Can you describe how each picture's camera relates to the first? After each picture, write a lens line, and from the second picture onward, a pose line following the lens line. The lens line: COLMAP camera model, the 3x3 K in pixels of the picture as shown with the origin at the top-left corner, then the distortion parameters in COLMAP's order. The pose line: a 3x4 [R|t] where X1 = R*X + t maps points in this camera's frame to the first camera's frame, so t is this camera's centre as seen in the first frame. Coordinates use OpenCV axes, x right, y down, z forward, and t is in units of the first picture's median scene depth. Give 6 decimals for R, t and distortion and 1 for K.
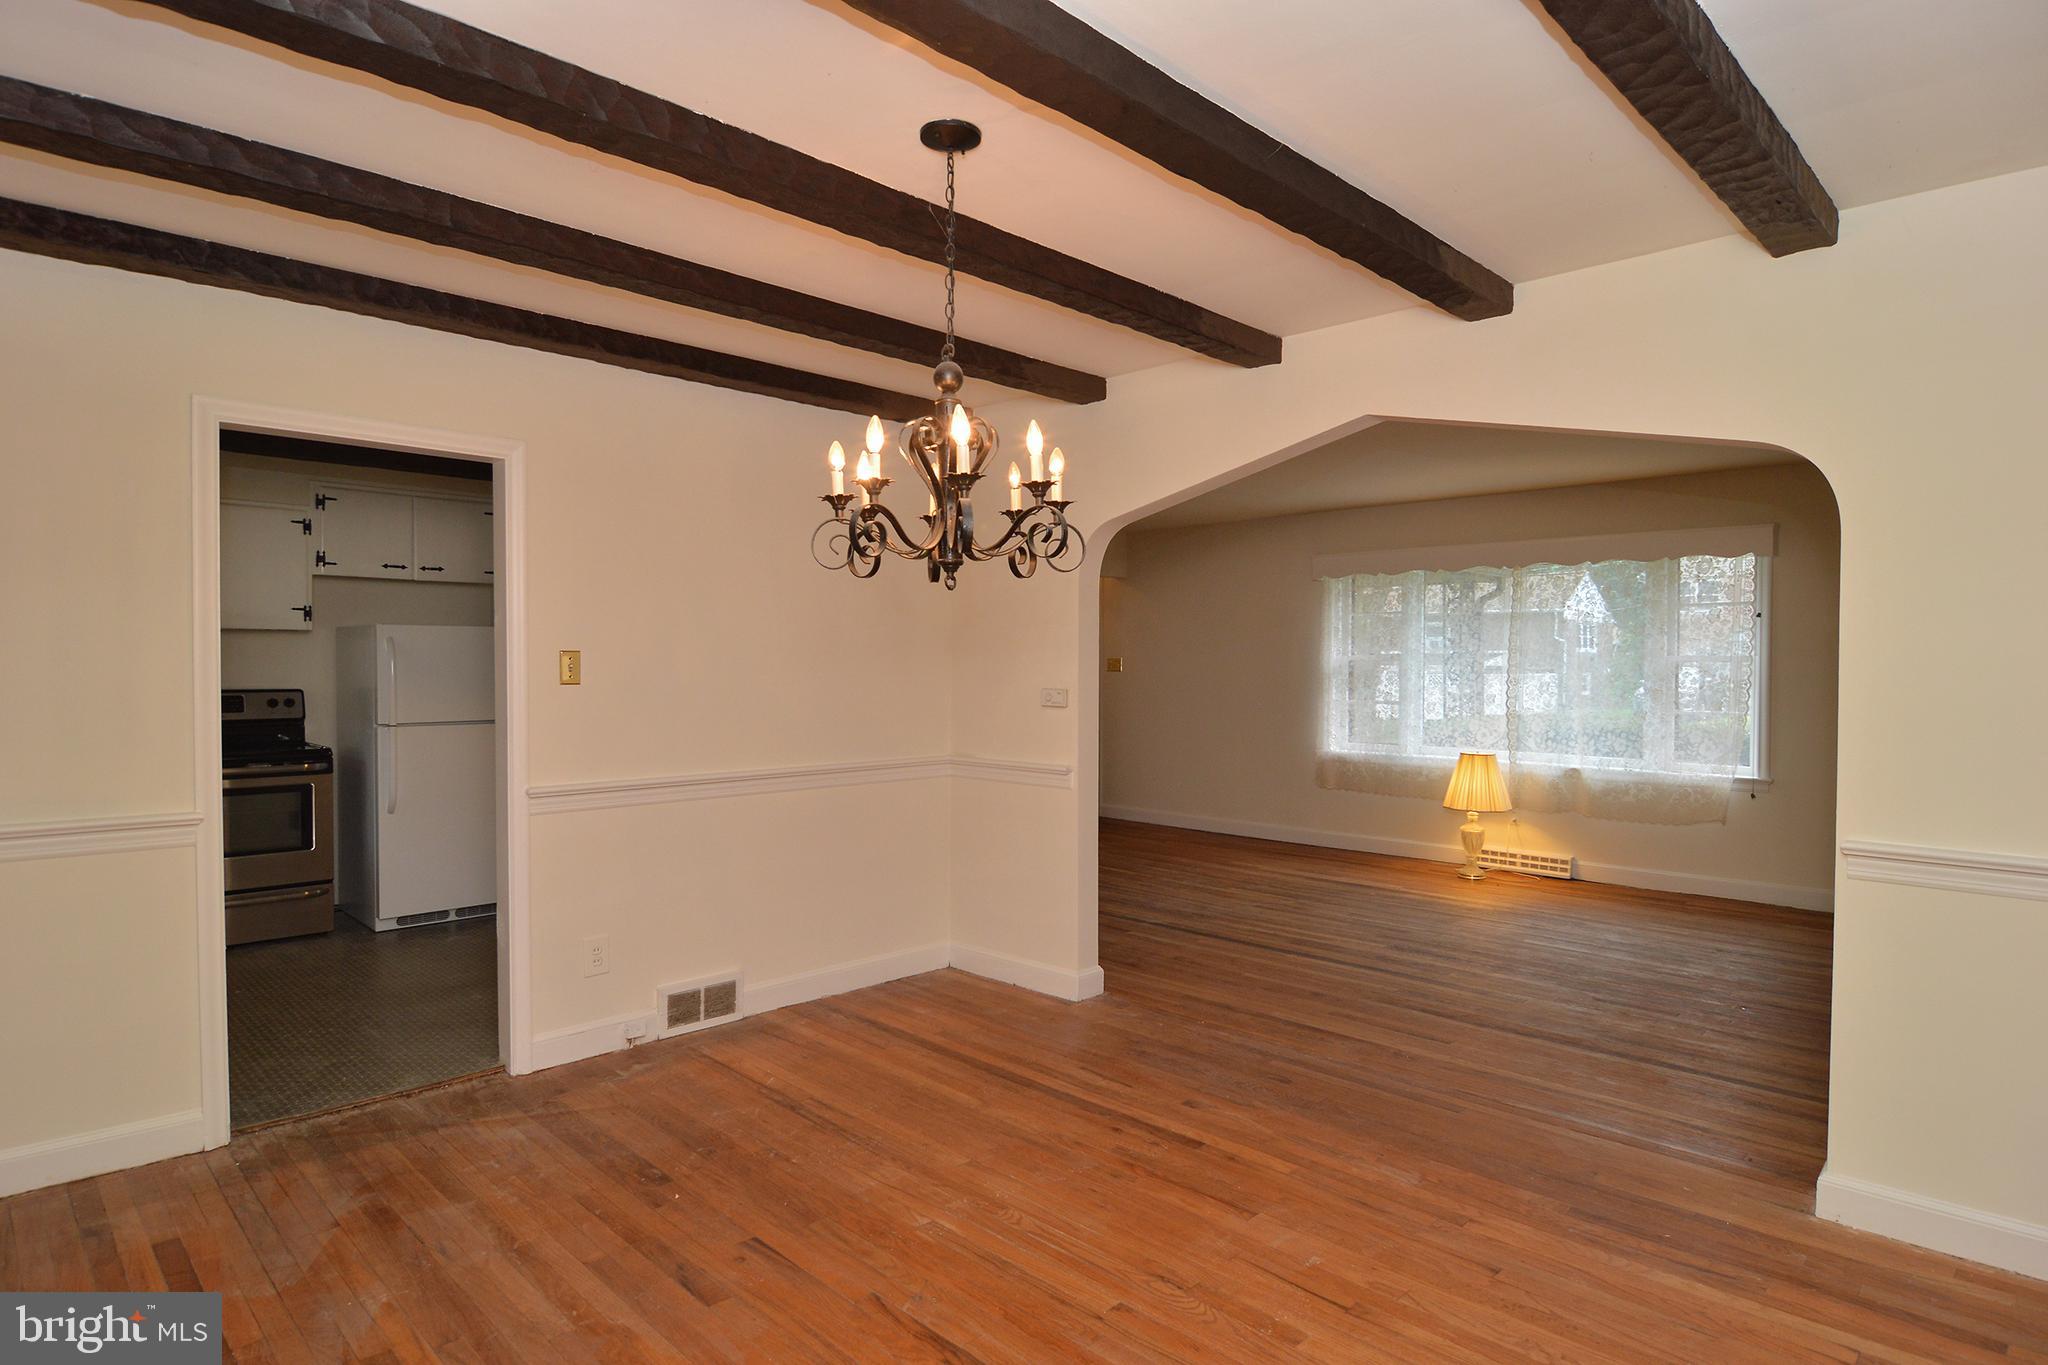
lens RADIAL K [[1112.8, 0, 1018.3], [0, 1112.8, 685.1], [0, 0, 1]] dist [-0.000271, -0.014310]
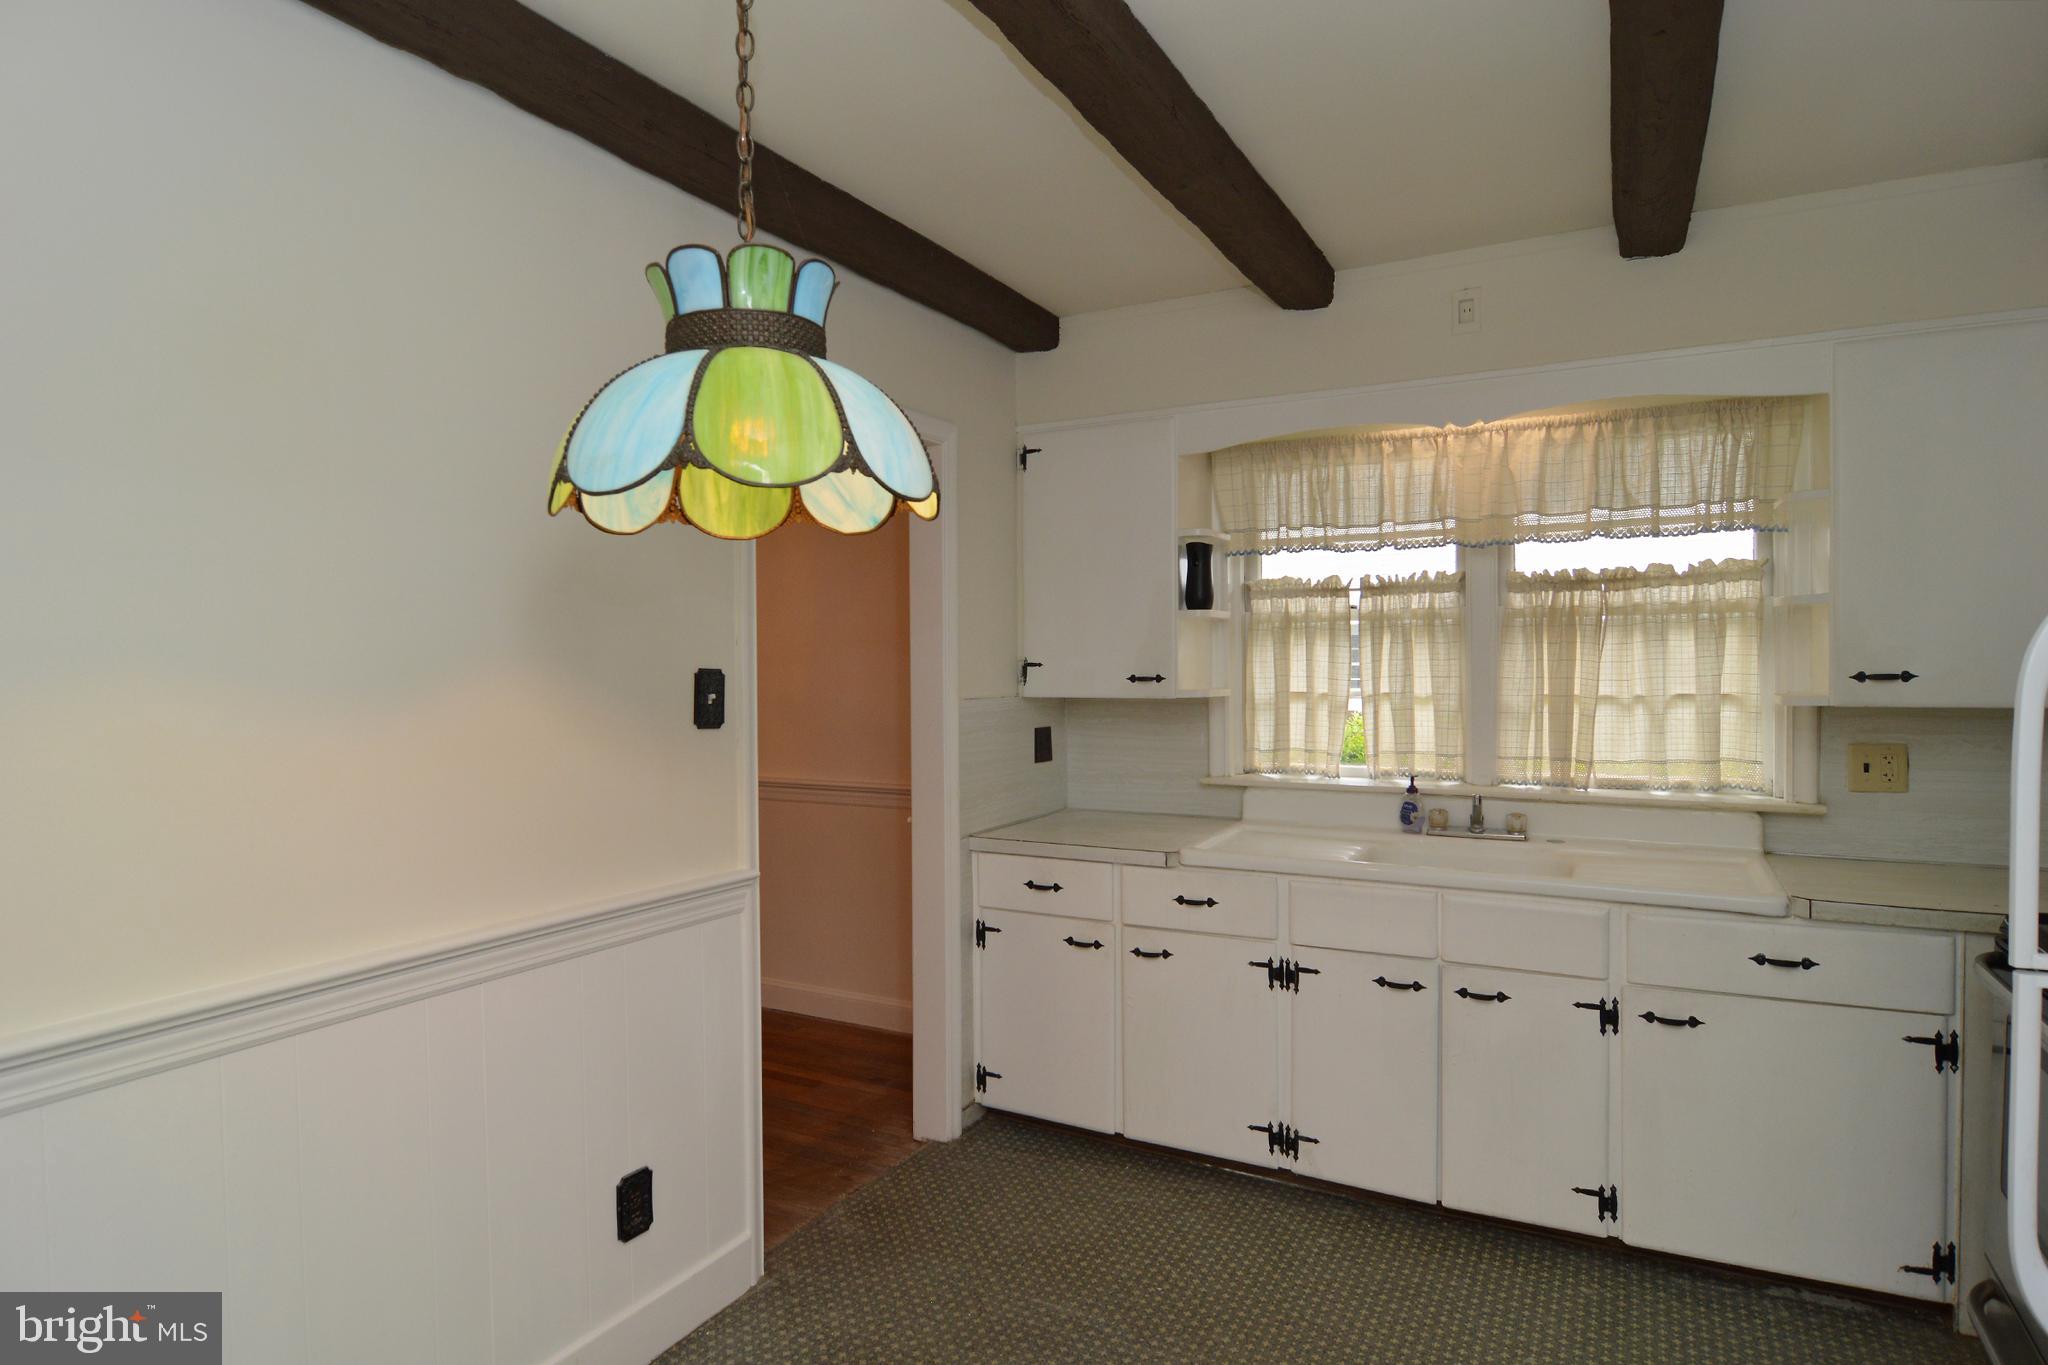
lens RADIAL K [[1125.4, 0, 1024.0], [0, 1125.4, 682.5], [0, 0, 1]] dist [-0.001671, -0.014411]
pose [[-0.956833, 0.006547, -0.290564, -0.302764], [-0.003474, 0.999417, 0.033960, -0.031874], [0.290617, 0.033504, -0.956253, 1.207172]]
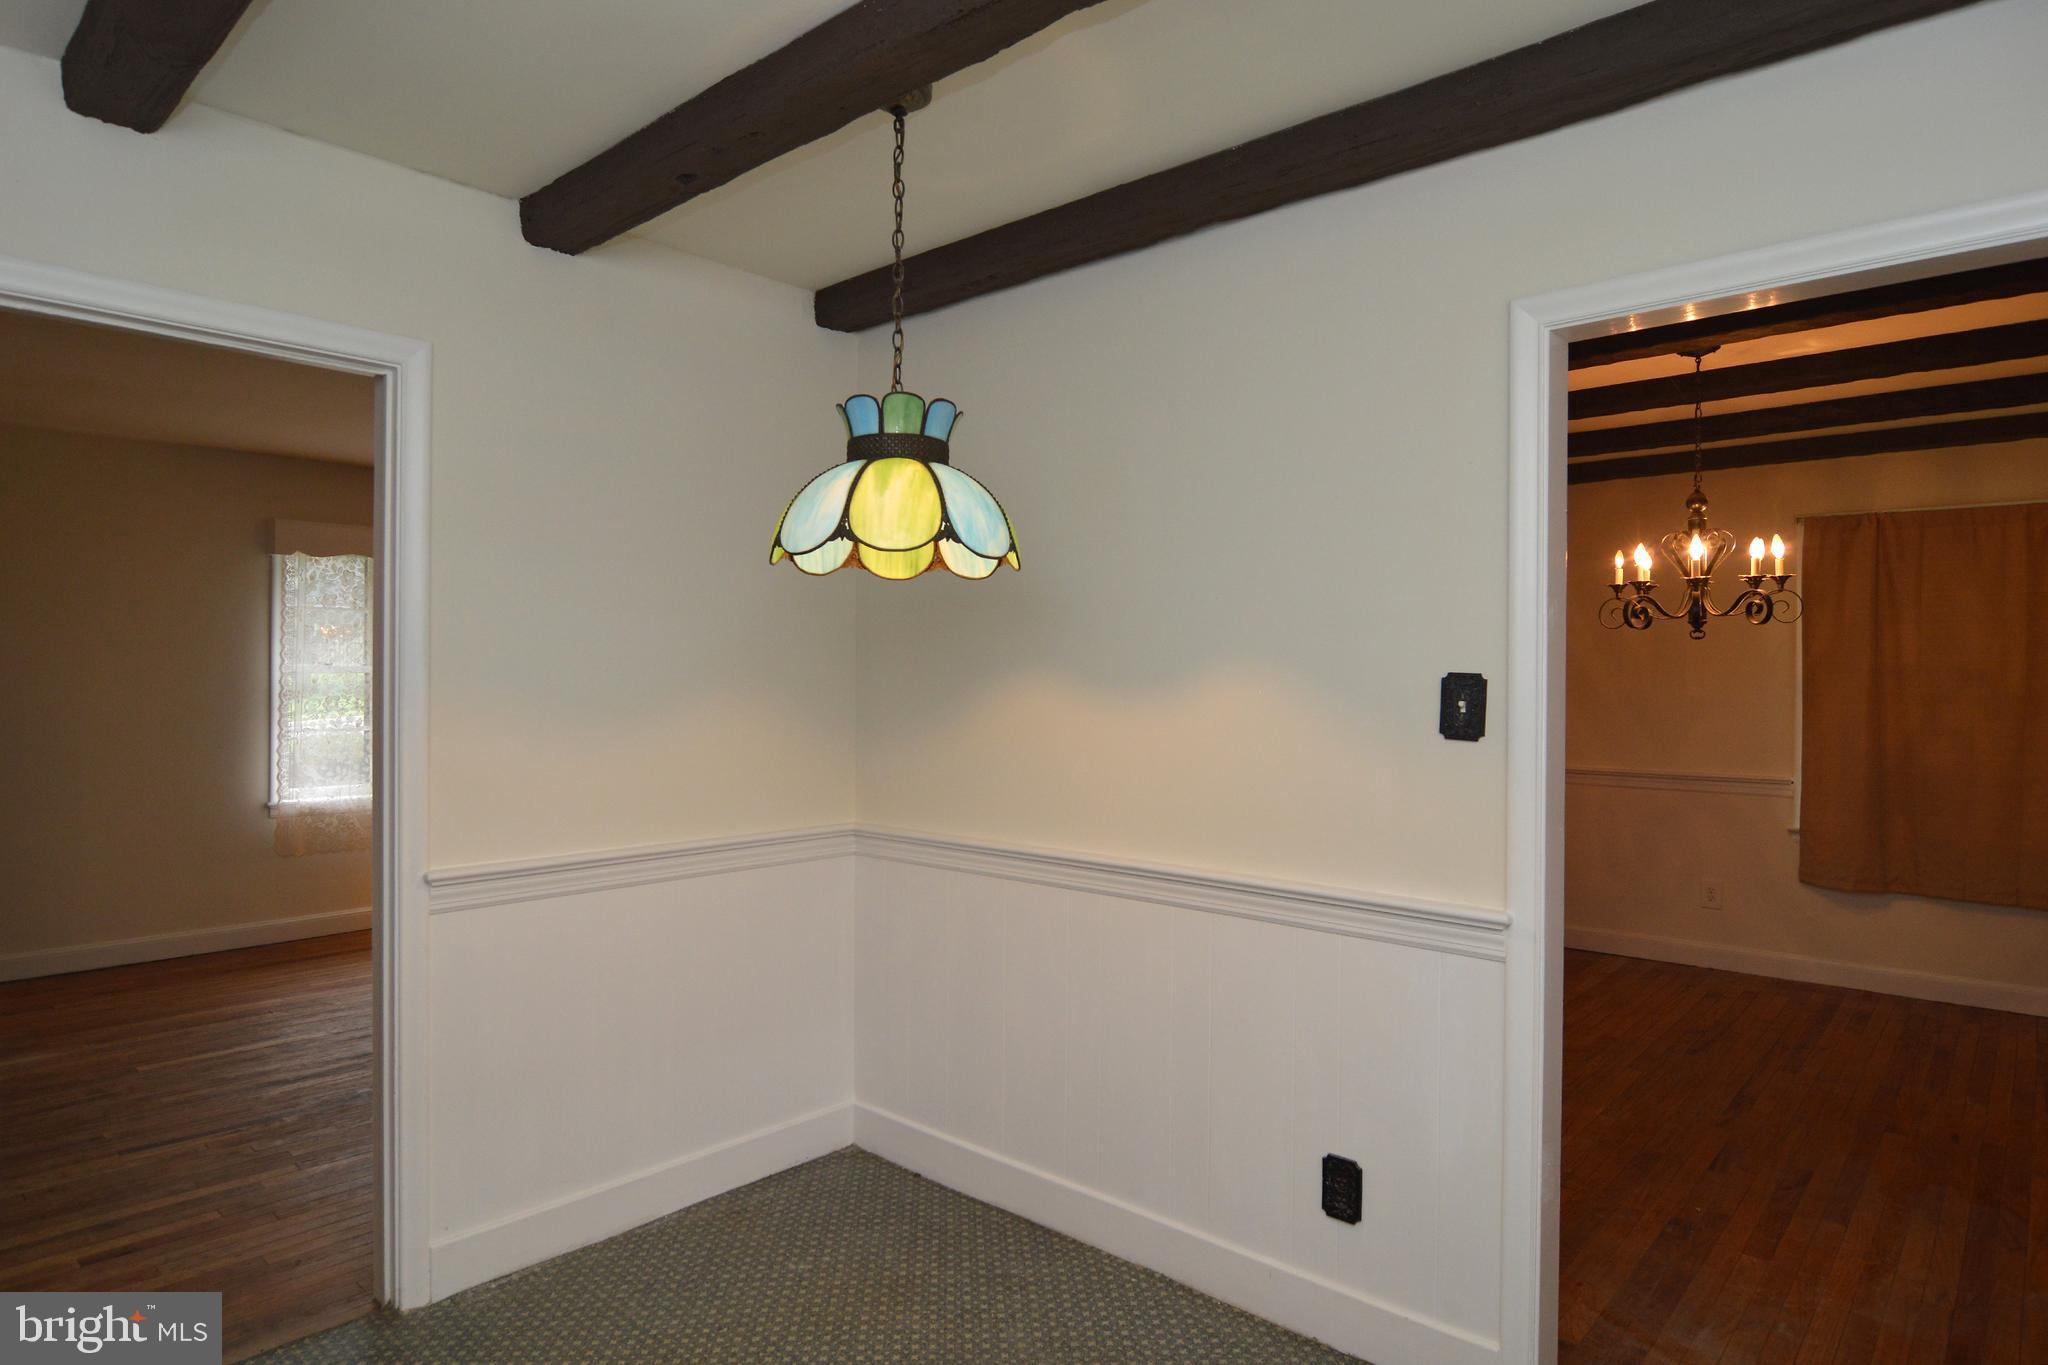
lens RADIAL K [[1153.3, 0, 1036.2], [0, 1153.3, 684.6], [0, 0, 1]] dist [0.000397, -0.015789]
pose [[-0.061115, -0.009874, 0.998082, -0.724032], [0.012119, 0.999870, 0.010633, -0.023727], [-0.998057, 0.012746, -0.060987, 0.912963]]
